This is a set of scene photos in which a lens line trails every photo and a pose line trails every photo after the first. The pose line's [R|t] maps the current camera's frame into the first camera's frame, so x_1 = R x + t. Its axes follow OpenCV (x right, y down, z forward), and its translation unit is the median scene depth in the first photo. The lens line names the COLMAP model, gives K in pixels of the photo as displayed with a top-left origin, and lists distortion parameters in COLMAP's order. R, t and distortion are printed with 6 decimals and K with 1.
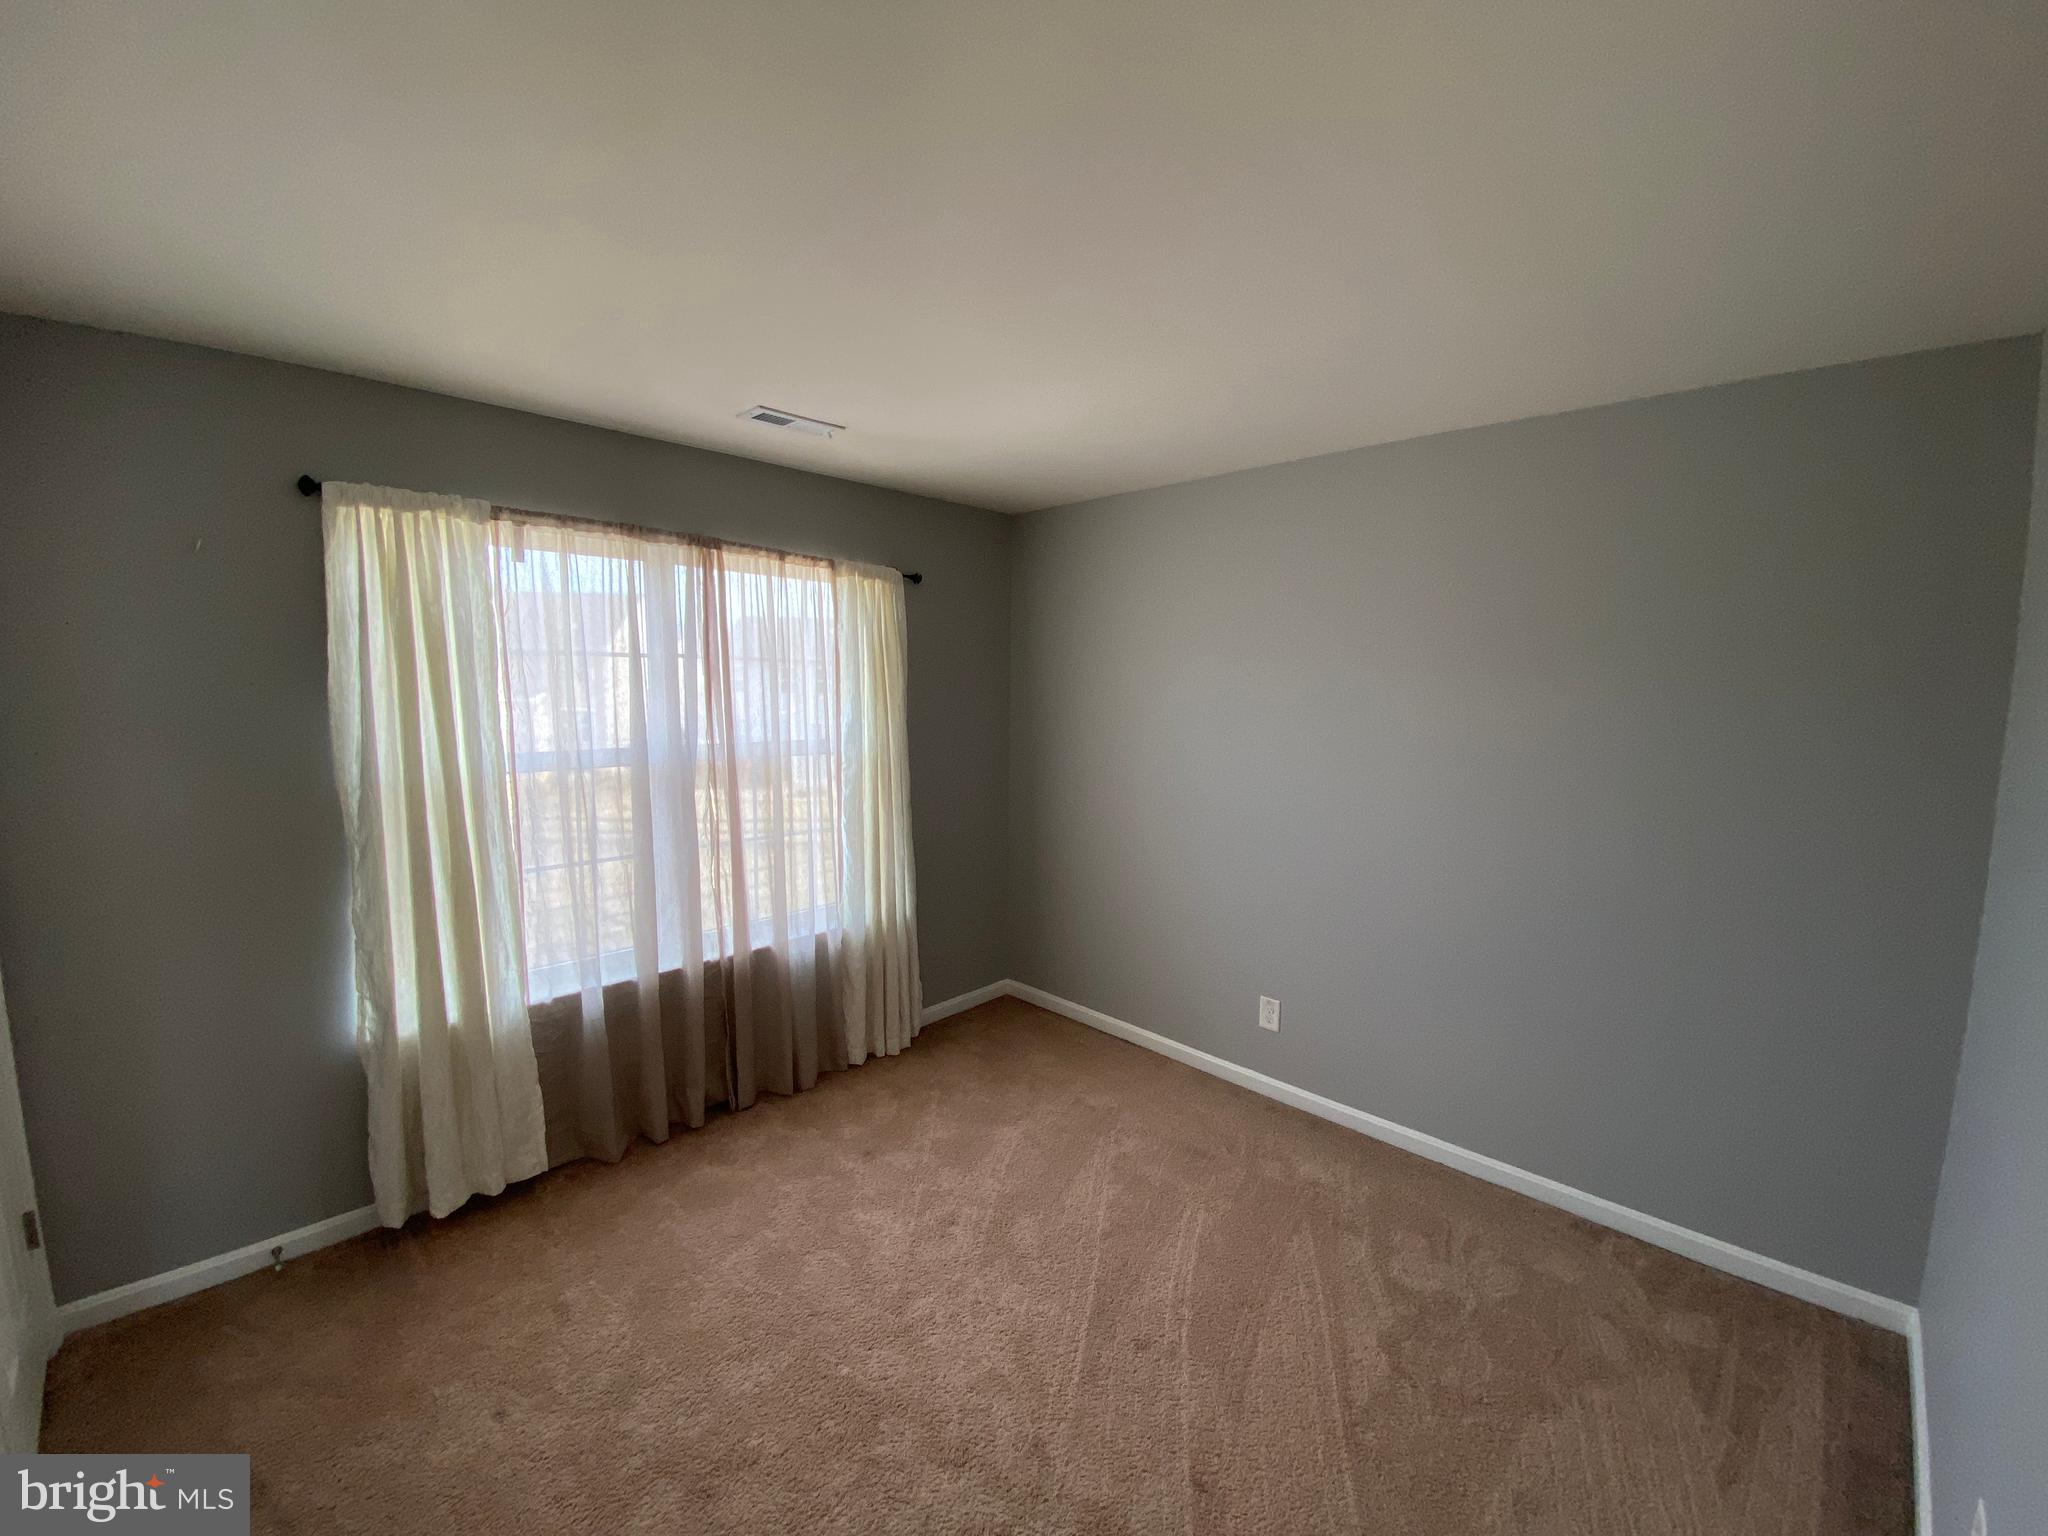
lens RADIAL K [[831.7, 0, 1025.8], [0, 831.7, 773.2], [0, 0, 1]] dist [0.018282, -0.019042]
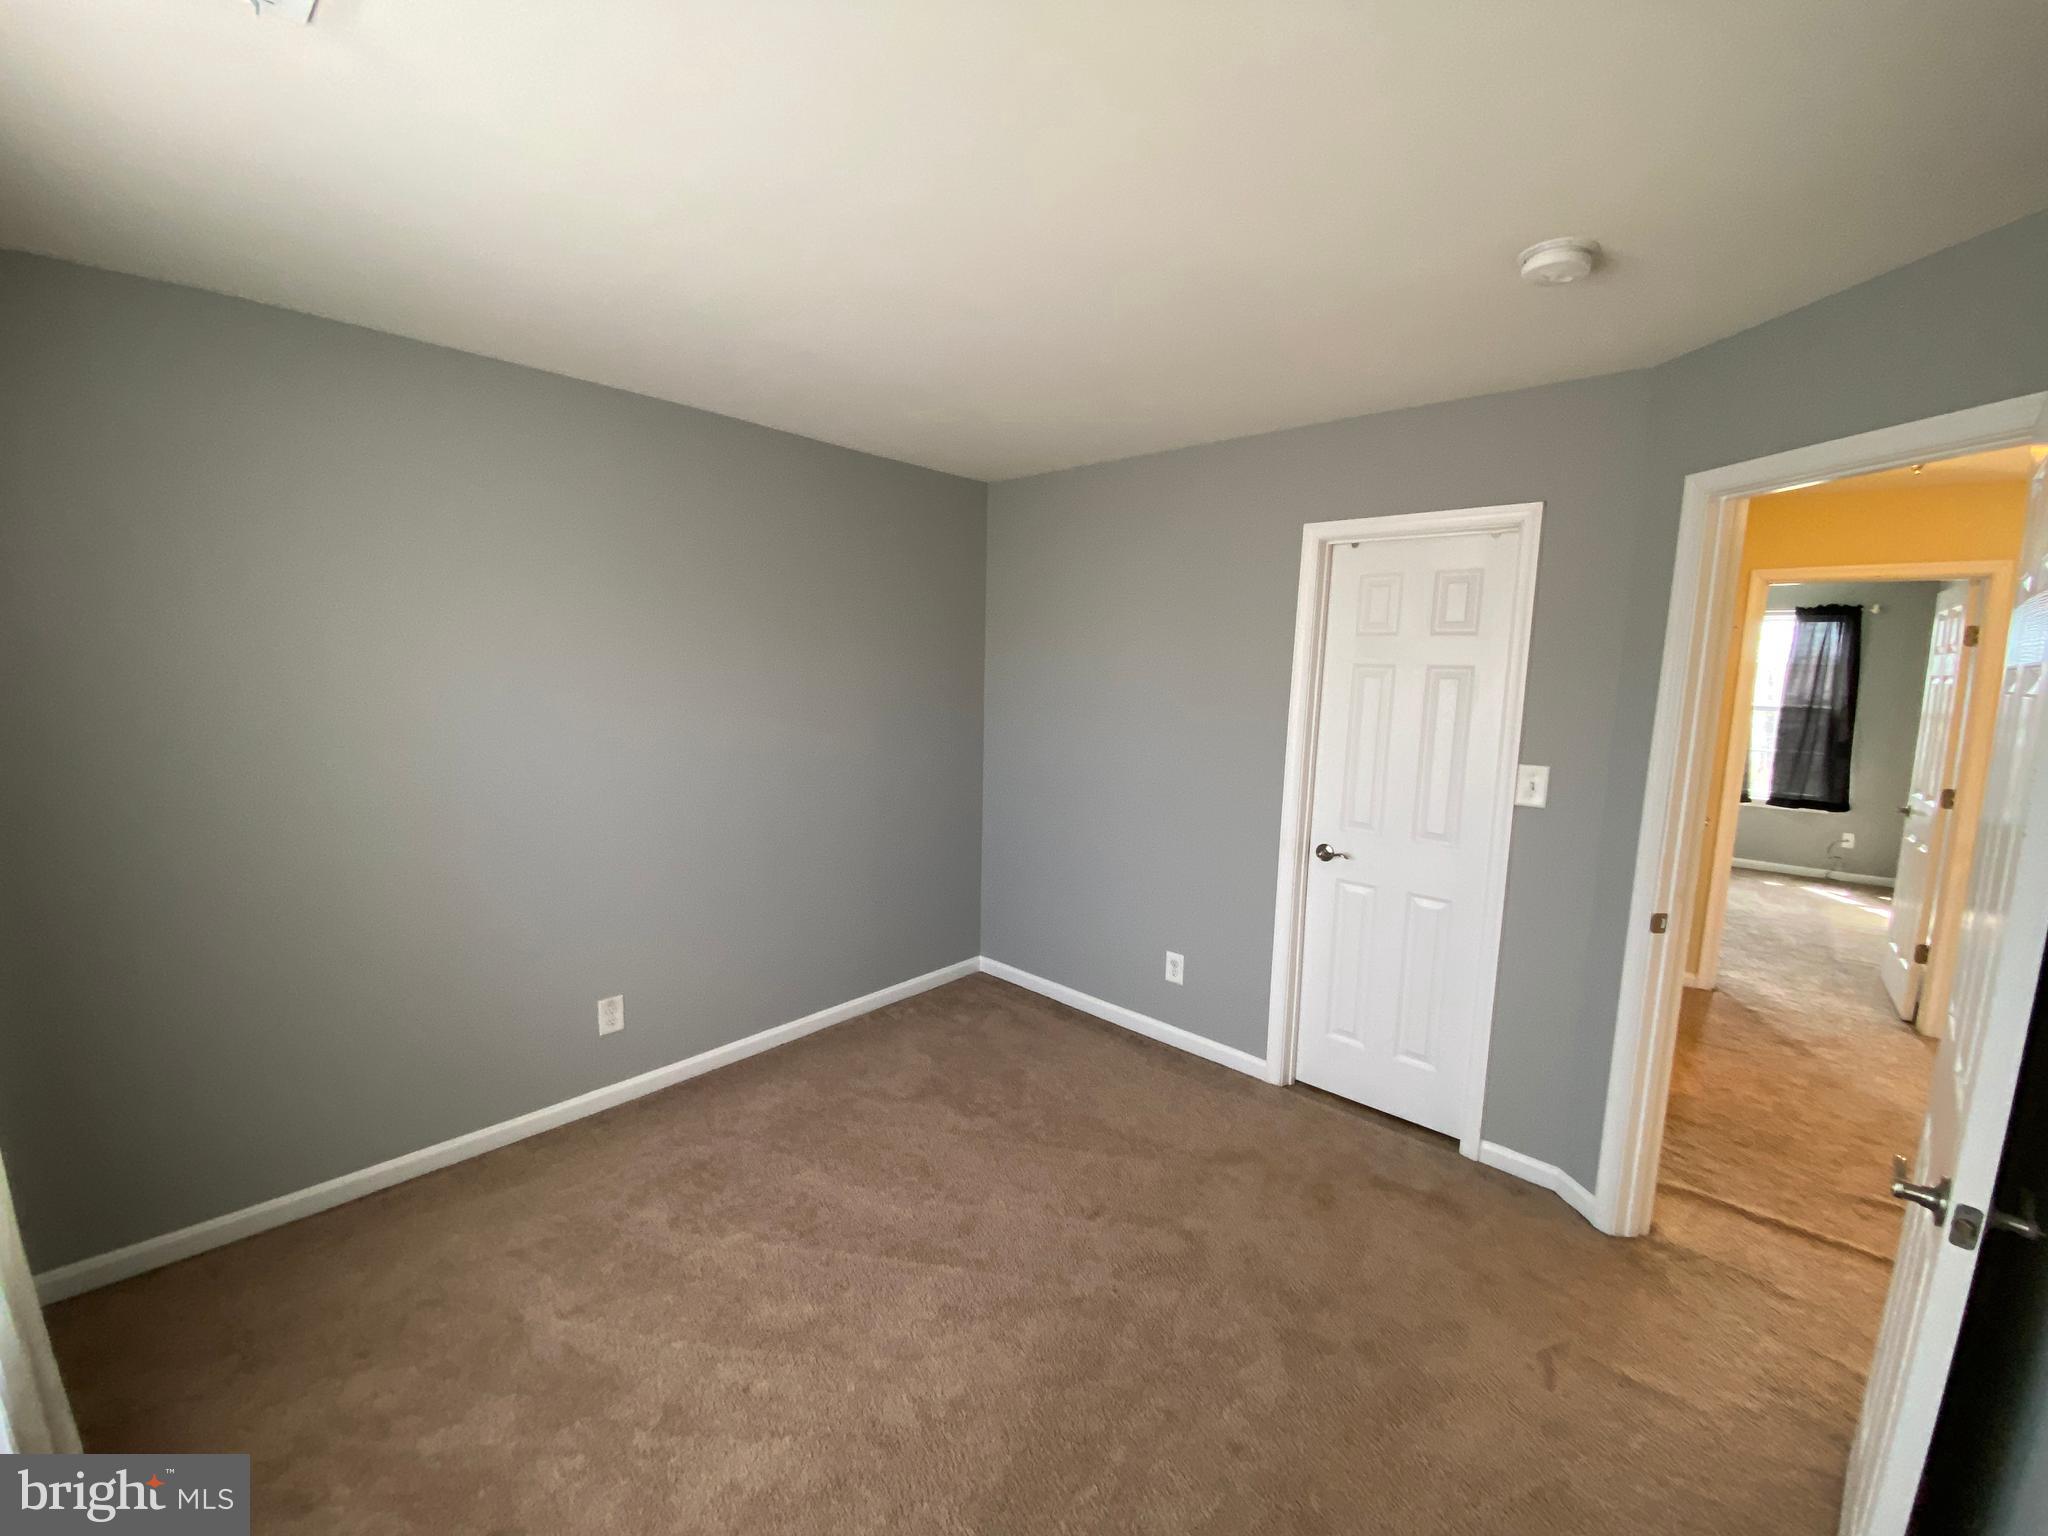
lens RADIAL K [[831.7, 0, 1025.8], [0, 831.7, 773.2], [0, 0, 1]] dist [0.018282, -0.019042]
pose [[-0.027257, -0.146297, 0.988865, -0.678513], [0.099607, 0.983912, 0.148310, -0.061093], [-0.994653, 0.102540, -0.012247, 0.669980]]
